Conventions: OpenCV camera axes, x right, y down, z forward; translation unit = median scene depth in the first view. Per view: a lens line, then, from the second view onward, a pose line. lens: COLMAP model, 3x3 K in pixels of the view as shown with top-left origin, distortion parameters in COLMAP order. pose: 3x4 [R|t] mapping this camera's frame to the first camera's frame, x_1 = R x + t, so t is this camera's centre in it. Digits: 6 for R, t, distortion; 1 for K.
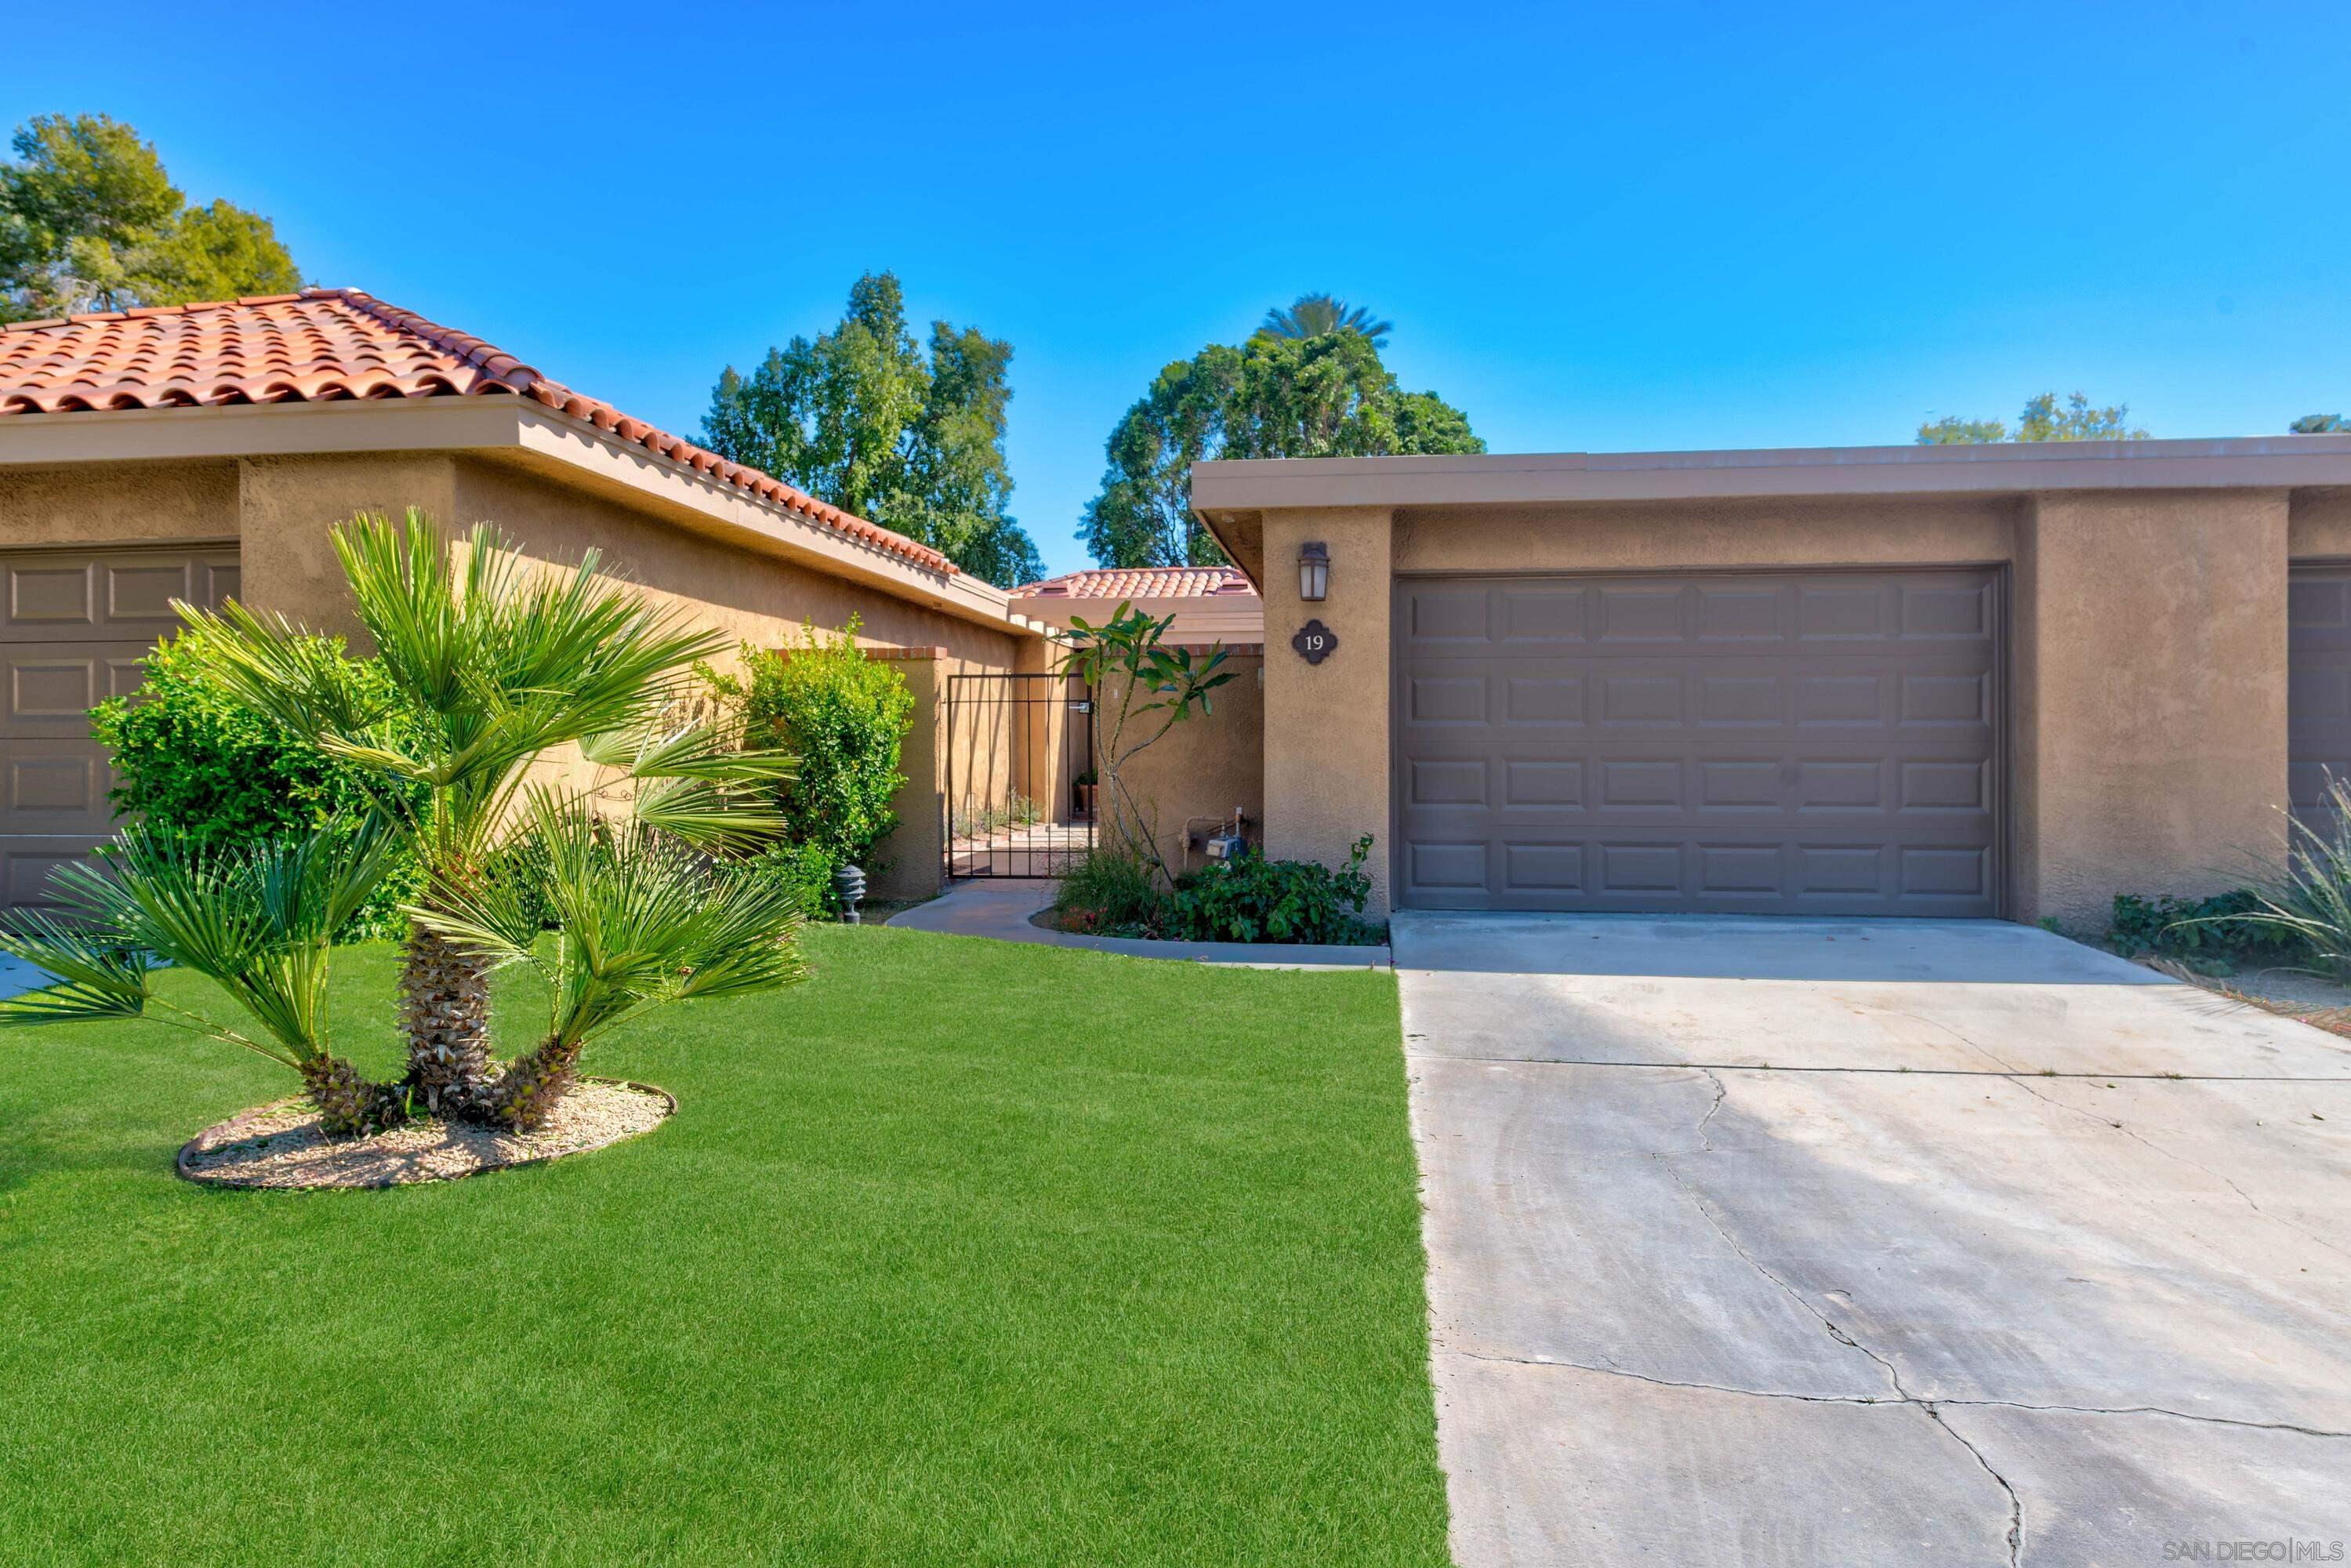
lens RADIAL K [[1476.4, 0, 1164.8], [0, 1476.4, 778.4], [0, 0, 1]] dist [0.006672, 0.000251]
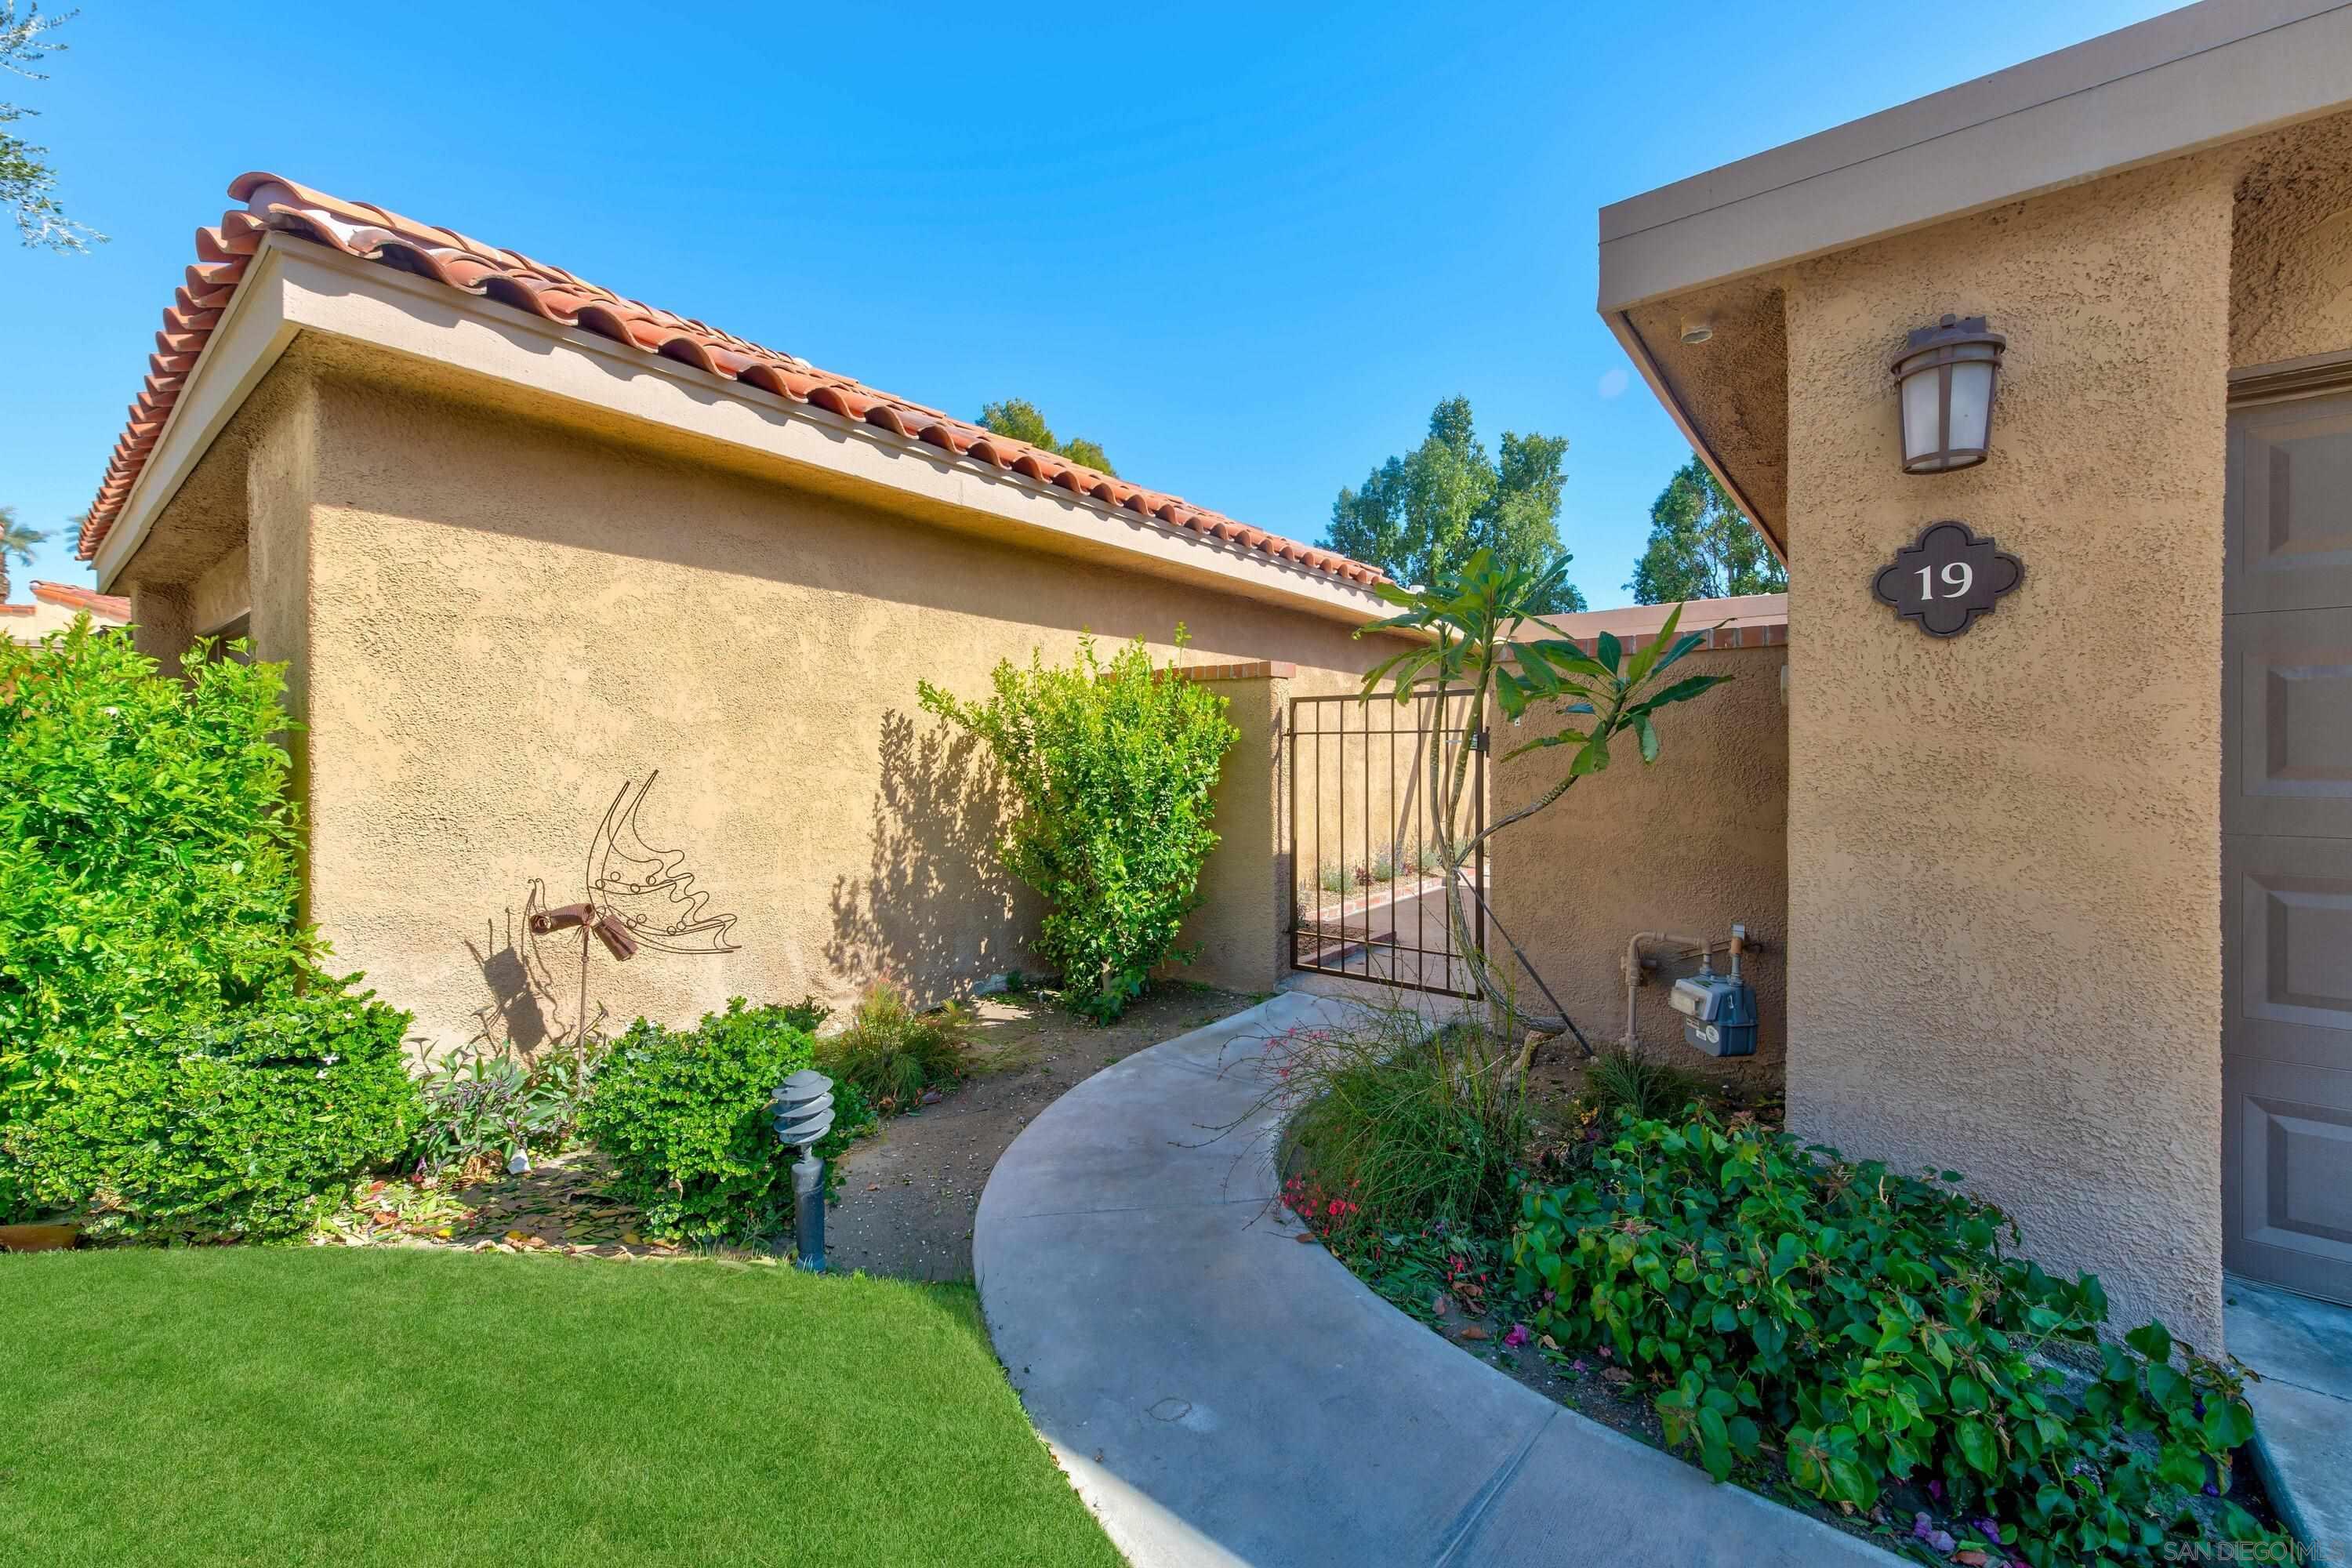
lens RADIAL K [[925.5, 0, 1180.1], [0, 925.5, 756.0], [0, 0, 1]] dist [0.011358, -0.002364]
pose [[0.863174, 0.002974, -0.504897, 0.013359], [-0.012169, 0.999815, -0.014915, -0.010309], [0.504759, 0.019018, 0.863051, 0.176837]]
